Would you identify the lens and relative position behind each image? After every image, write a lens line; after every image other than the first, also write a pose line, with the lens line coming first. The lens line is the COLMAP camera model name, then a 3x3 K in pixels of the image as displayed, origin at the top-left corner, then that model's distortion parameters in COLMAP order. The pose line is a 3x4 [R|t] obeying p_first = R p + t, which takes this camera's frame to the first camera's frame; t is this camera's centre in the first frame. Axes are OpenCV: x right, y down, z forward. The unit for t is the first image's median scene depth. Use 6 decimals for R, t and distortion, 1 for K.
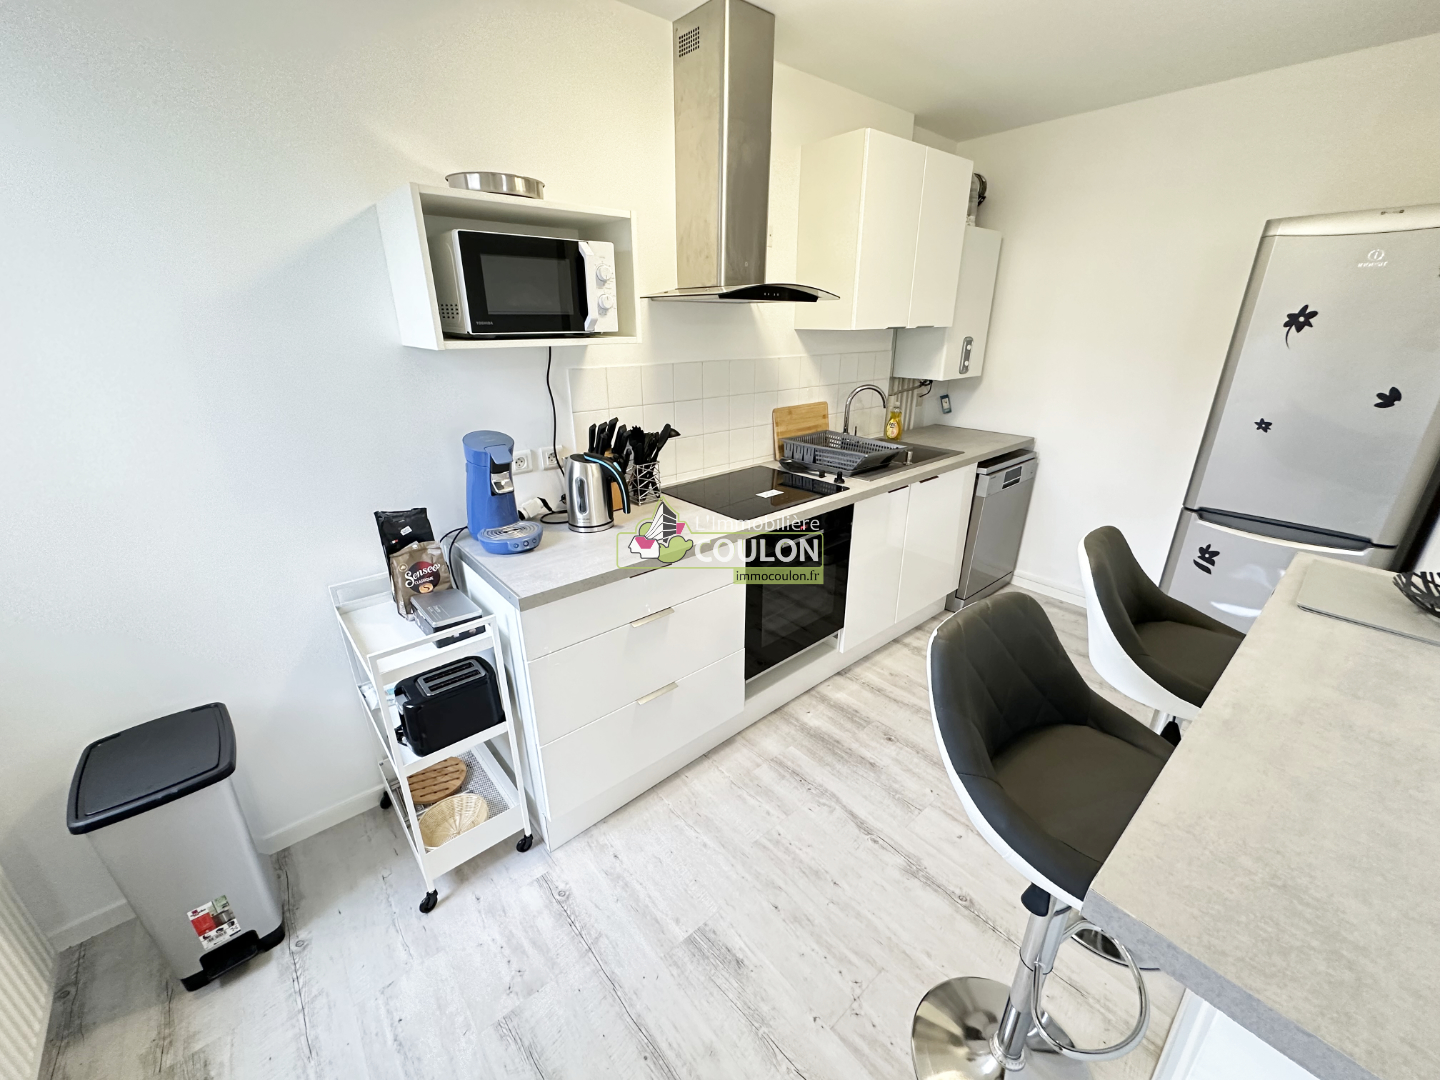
lens RADIAL K [[574.6, 0, 719.6], [0, 574.6, 539.5], [0, 0, 1]] dist [-0.003564, 0.000849]
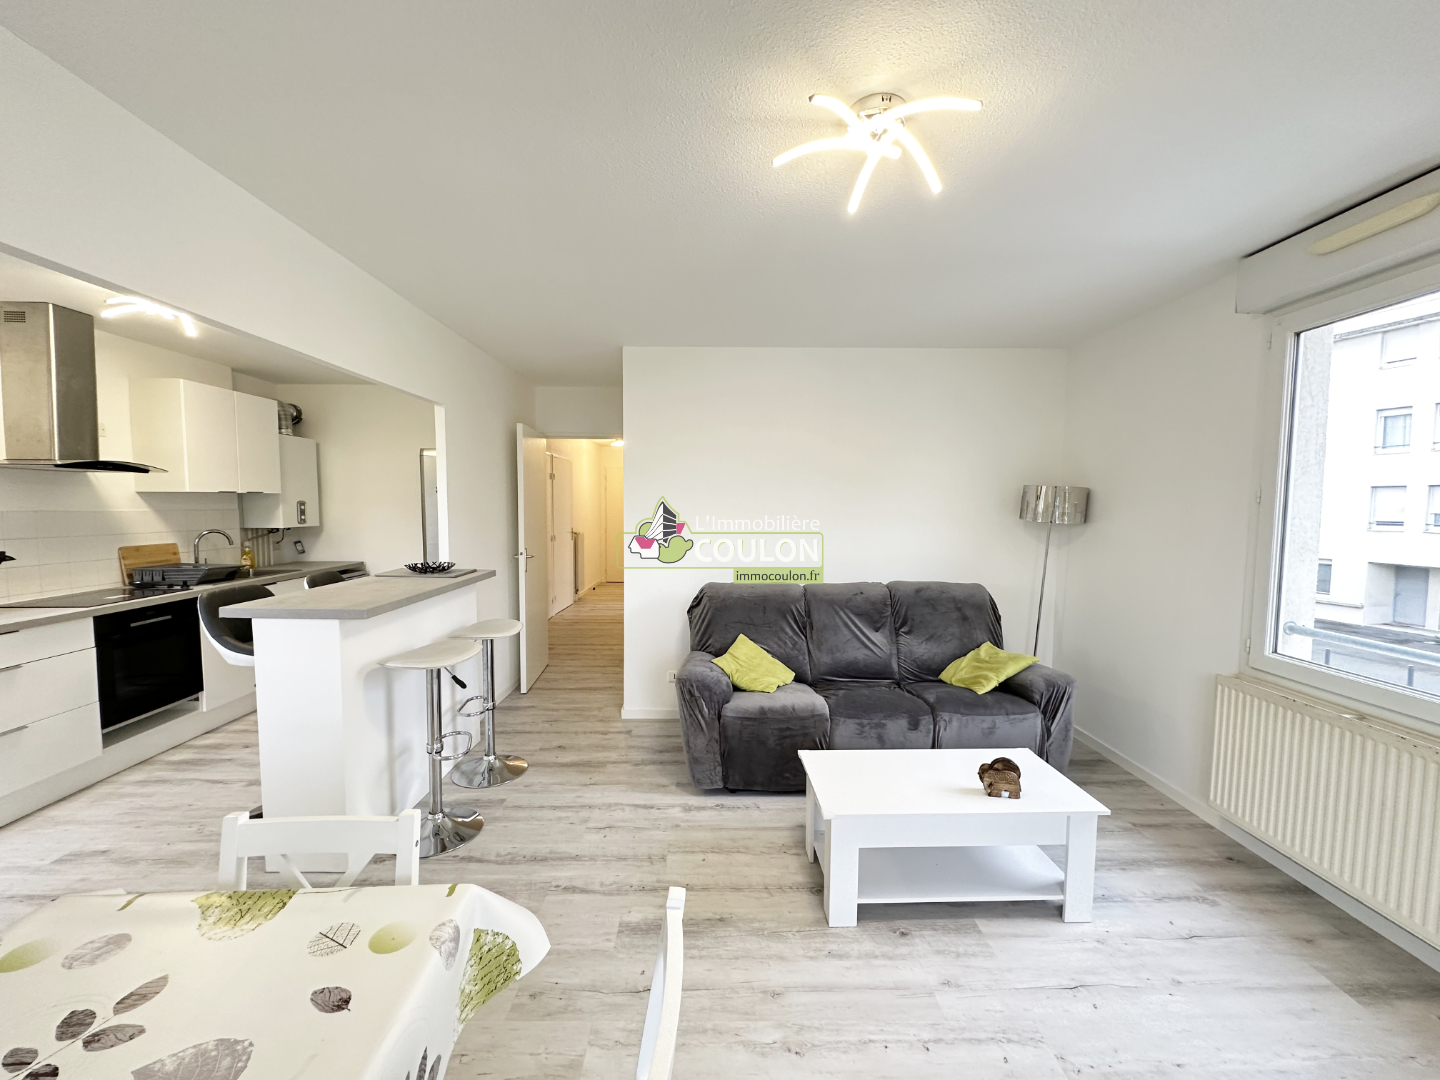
lens RADIAL K [[570.8, 0, 722.5], [0, 570.8, 542.2], [0, 0, 1]] dist [-0.003216, -0.000037]
pose [[0.637720, -0.043969, 0.769012, -0.033033], [0.270606, 0.947520, -0.170230, 0.449000], [-0.721169, 0.316658, 0.616151, -1.017340]]
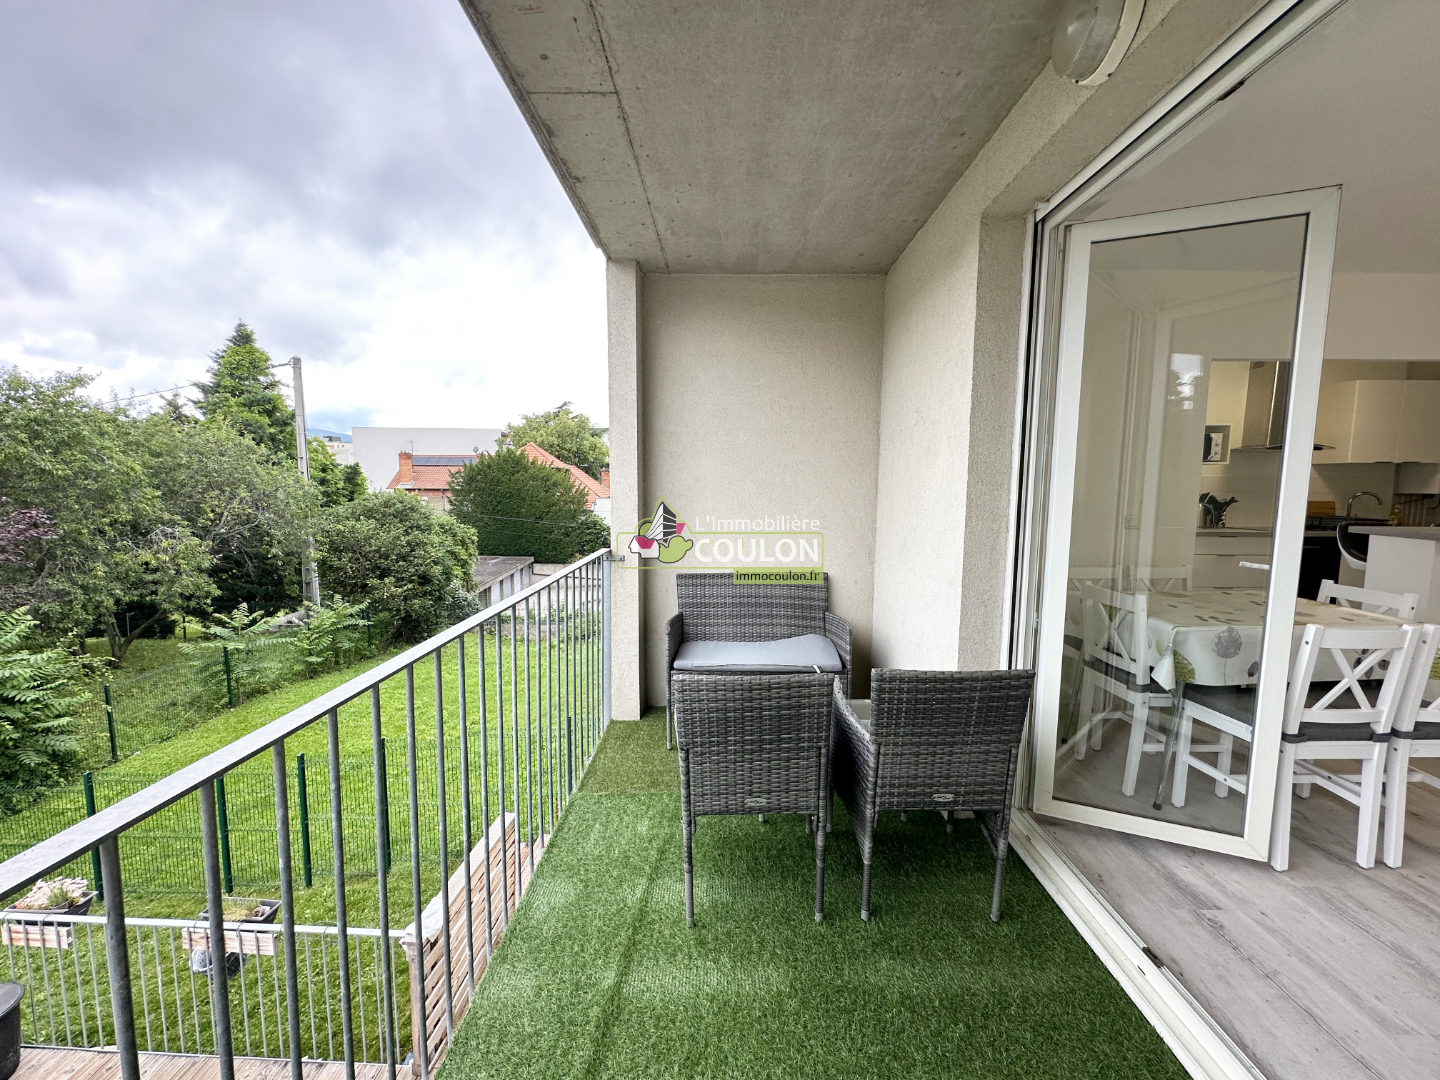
lens RADIAL K [[570.8, 0, 722.5], [0, 570.8, 542.2], [0, 0, 1]] dist [-0.003216, -0.000037]
pose [[0.750865, 0.075531, -0.656123, -0.114347], [-0.246646, 0.953633, -0.172482, 0.927145], [0.612673, 0.291341, 0.734679, -2.048359]]
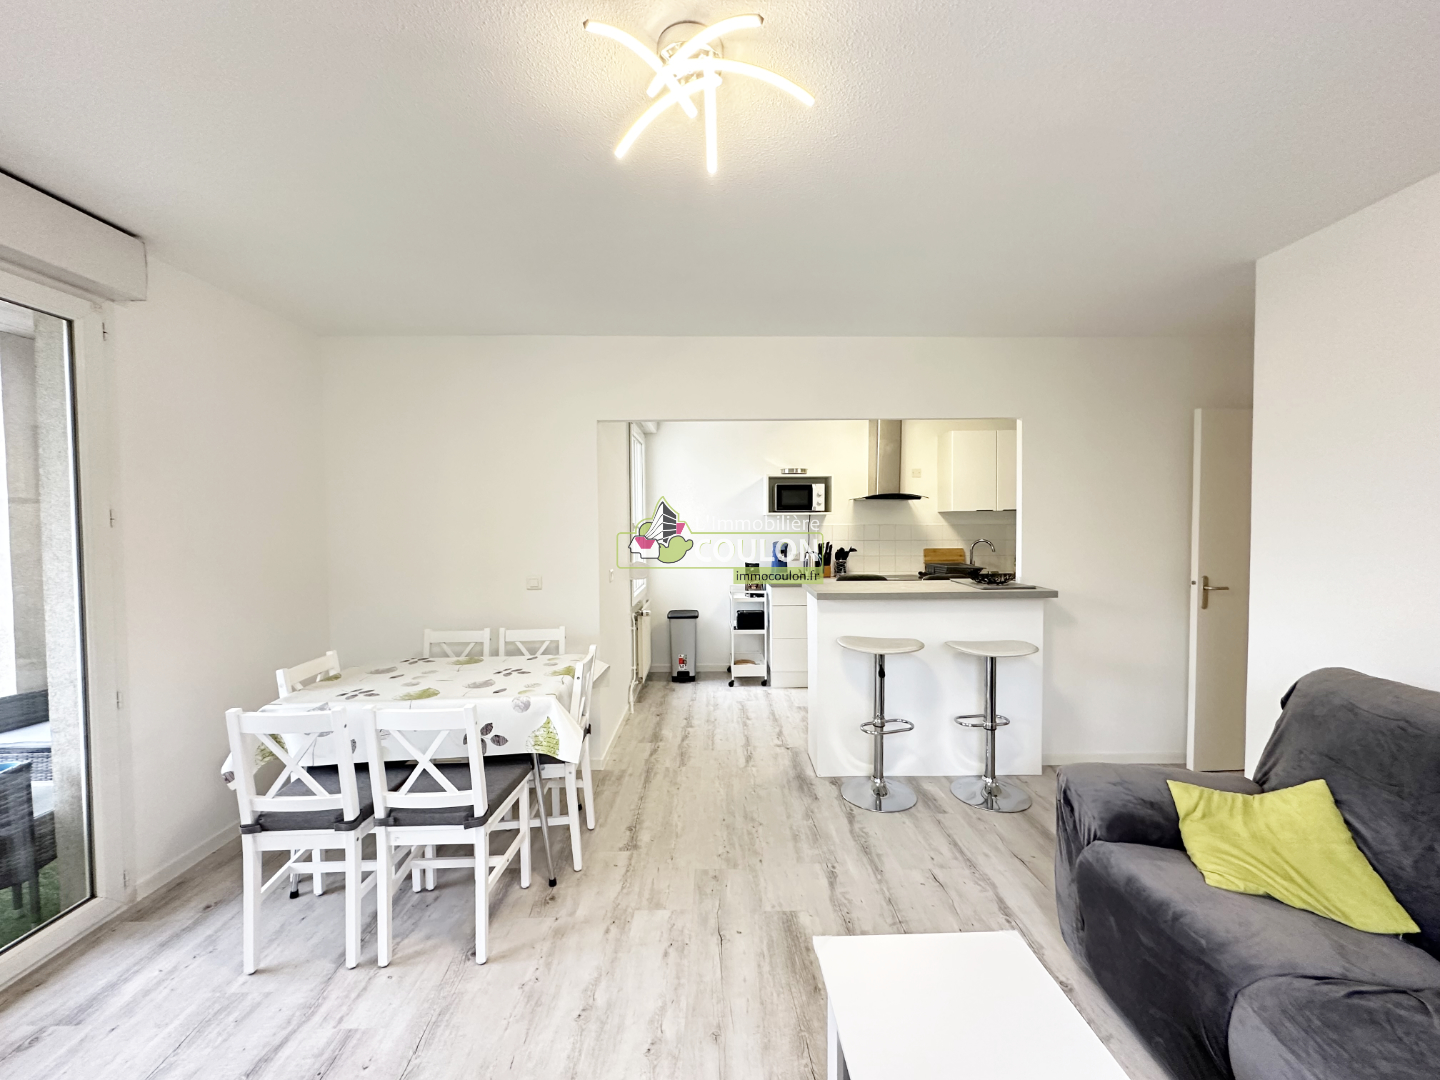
lens RADIAL K [[574.6, 0, 719.6], [0, 574.6, 539.5], [0, 0, 1]] dist [-0.003564, 0.000849]
pose [[0.766554, 0.017390, -0.641945, 1.043573], [-0.227316, 0.942259, -0.245916, 0.501565], [0.600602, 0.334433, 0.726245, -1.136351]]
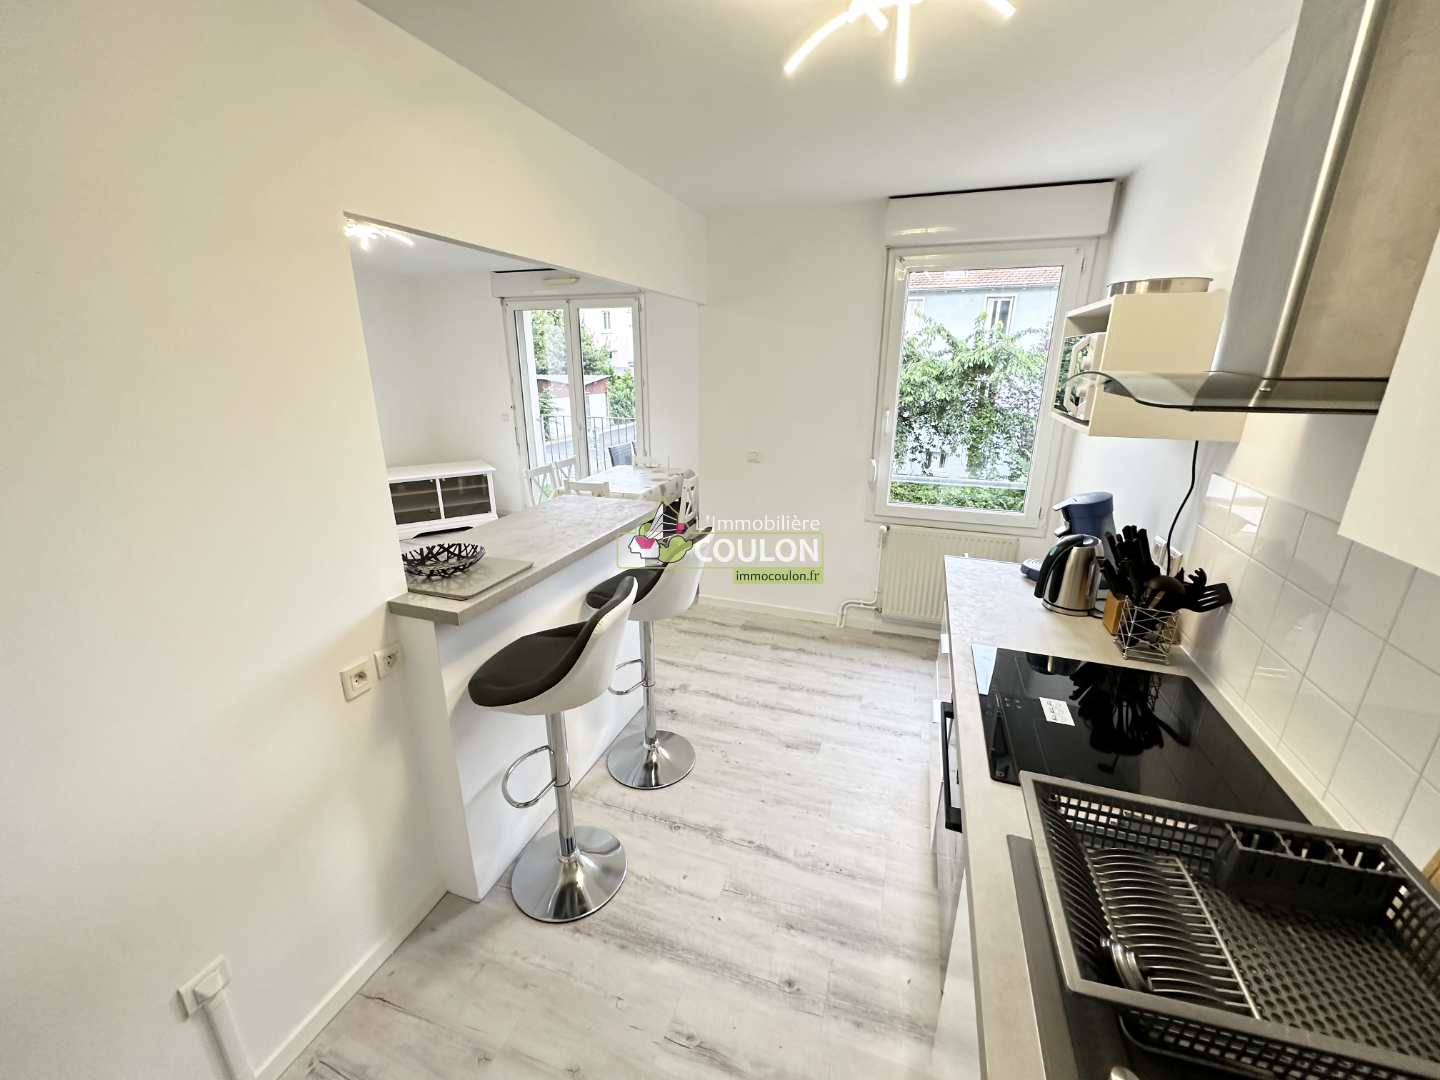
lens RADIAL K [[574.6, 0, 719.6], [0, 574.6, 539.5], [0, 0, 1]] dist [-0.003564, 0.000849]
pose [[-0.864797, 0.149426, -0.479373, 0.660079], [-0.183185, 0.795006, 0.578280, -0.510111], [0.467514, 0.587909, -0.660147, 1.156013]]
